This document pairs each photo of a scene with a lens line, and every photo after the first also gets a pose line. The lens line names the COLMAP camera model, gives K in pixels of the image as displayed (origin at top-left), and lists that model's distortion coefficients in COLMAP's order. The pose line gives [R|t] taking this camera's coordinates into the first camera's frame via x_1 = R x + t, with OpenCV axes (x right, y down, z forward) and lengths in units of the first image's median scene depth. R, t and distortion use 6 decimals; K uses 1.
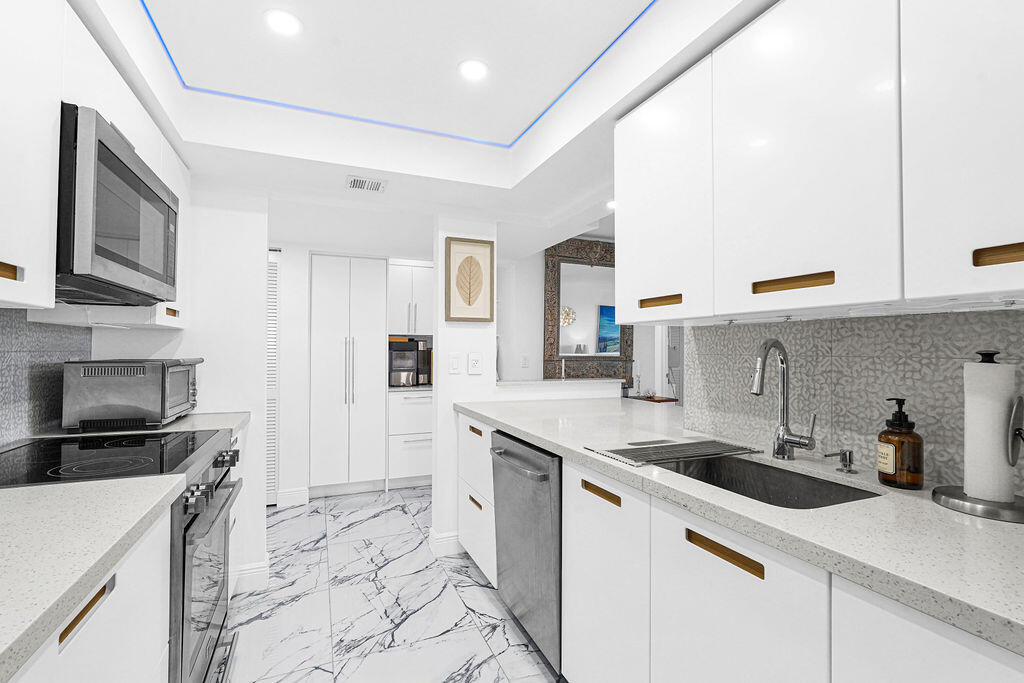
lens RADIAL K [[462.8, 0, 512.6], [0, 462.8, 342.7], [0, 0, 1]] dist [-0.020954, 0.009365]
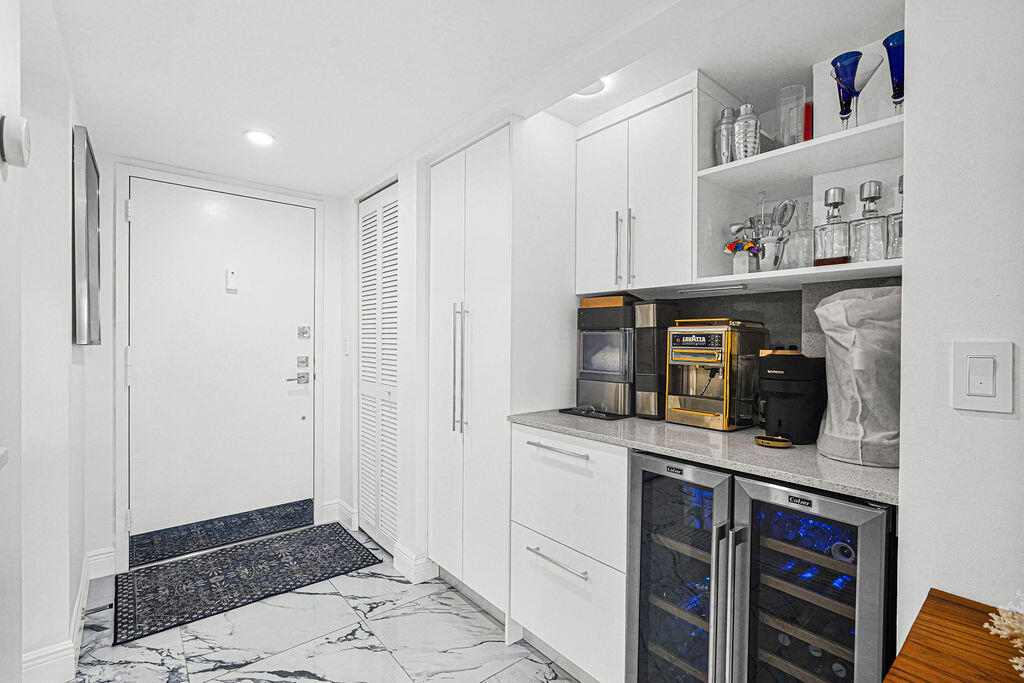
lens RADIAL K [[462.8, 0, 512.6], [0, 462.8, 342.7], [0, 0, 1]] dist [-0.020954, 0.009365]
pose [[0.288864, 0.008374, -0.957333, 0.166322], [0.010944, 0.999868, 0.012048, 0.028057], [0.957308, -0.013957, 0.288734, 0.952719]]
